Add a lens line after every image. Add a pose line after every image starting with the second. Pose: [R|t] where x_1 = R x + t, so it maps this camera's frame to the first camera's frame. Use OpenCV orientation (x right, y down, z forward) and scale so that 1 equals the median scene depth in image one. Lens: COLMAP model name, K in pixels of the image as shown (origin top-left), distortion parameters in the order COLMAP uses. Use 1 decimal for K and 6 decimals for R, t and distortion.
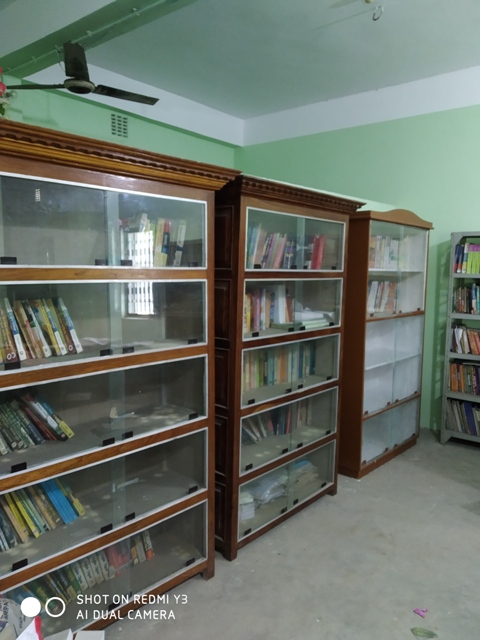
lens RADIAL K [[497.0, 0, 240.0], [0, 497.0, 320.0], [0, 0, 1]] dist [0.055145, -0.099343]
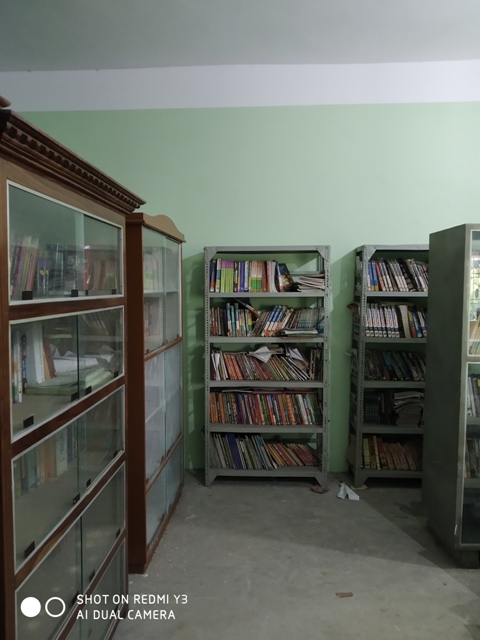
lens RADIAL K [[497.0, 0, 240.0], [0, 497.0, 320.0], [0, 0, 1]] dist [0.055145, -0.099343]
pose [[0.798740, -0.052878, 0.599348, -0.062905], [0.068156, 0.997671, -0.002810, -0.038176], [-0.597803, 0.043094, 0.800484, 0.259326]]
